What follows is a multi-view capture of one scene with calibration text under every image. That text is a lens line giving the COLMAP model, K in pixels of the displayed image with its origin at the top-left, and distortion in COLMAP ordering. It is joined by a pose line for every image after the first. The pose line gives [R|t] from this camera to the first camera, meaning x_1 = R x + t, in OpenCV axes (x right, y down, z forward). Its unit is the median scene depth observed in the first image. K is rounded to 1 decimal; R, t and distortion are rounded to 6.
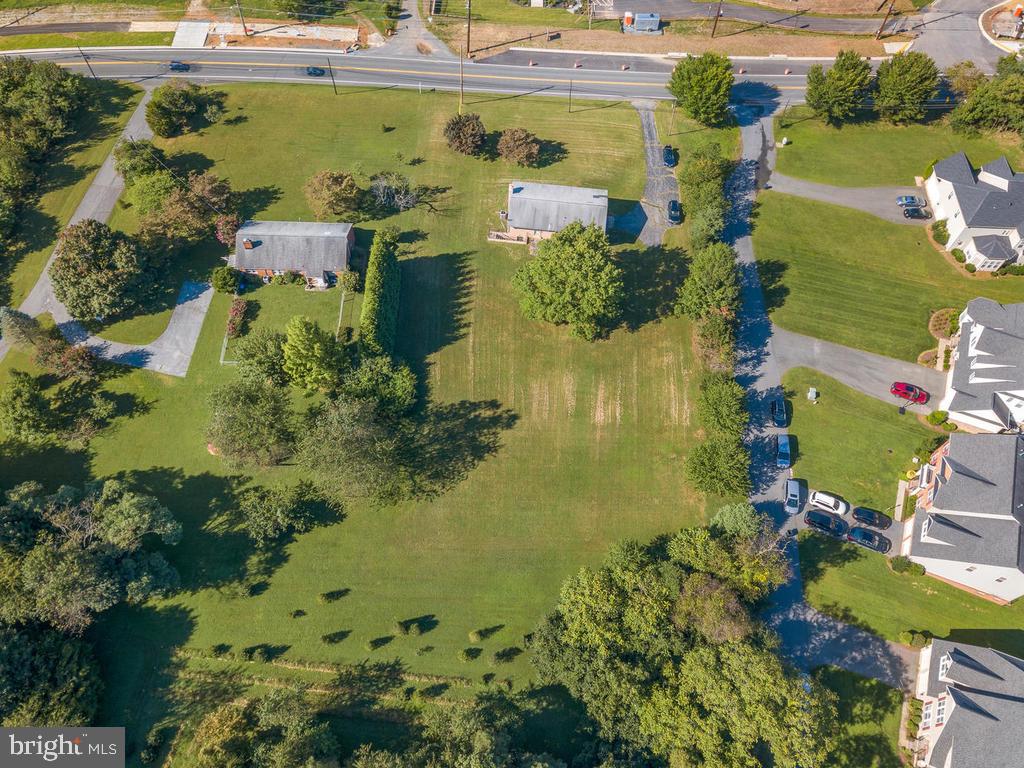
lens RADIAL K [[786.9, 0, 510.8], [0, 786.9, 386.4], [0, 0, 1]] dist [0.019691, 0.010681]
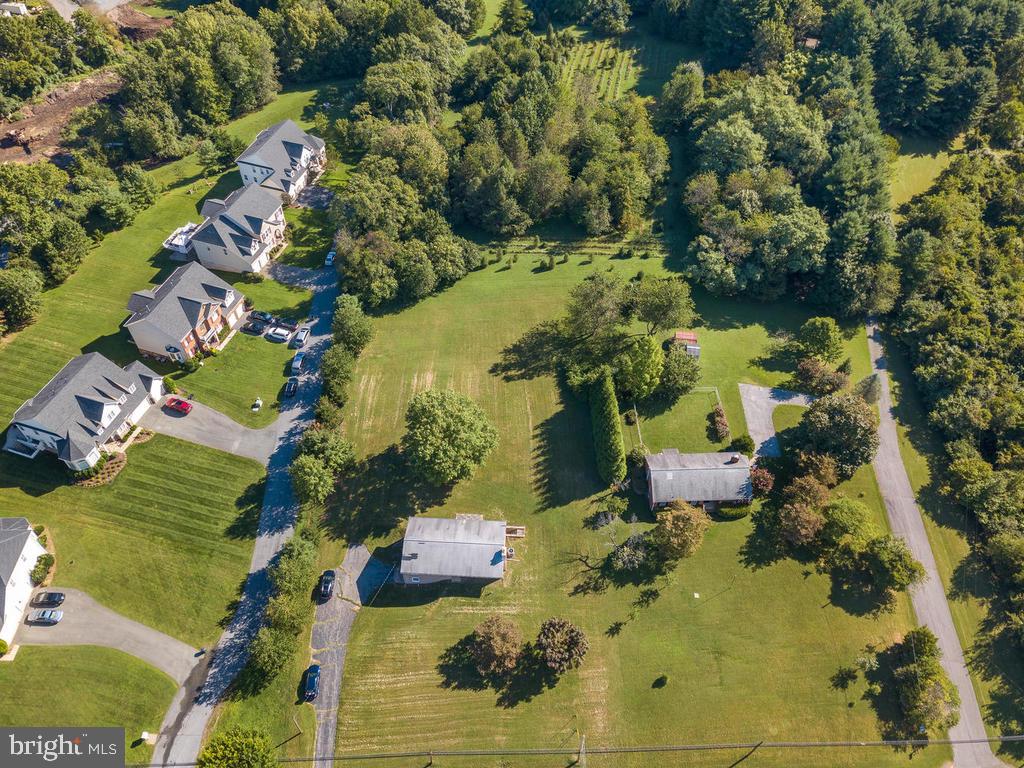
lens RADIAL K [[786.9, 0, 509.5], [0, 786.9, 386.1], [0, 0, 1]] dist [0.019691, 0.010681]
pose [[-0.997441, 0.000905, -0.071484, 0.069731], [-0.067906, -0.324602, 0.943410, -1.209278], [-0.022350, 0.945850, 0.323833, 0.555343]]
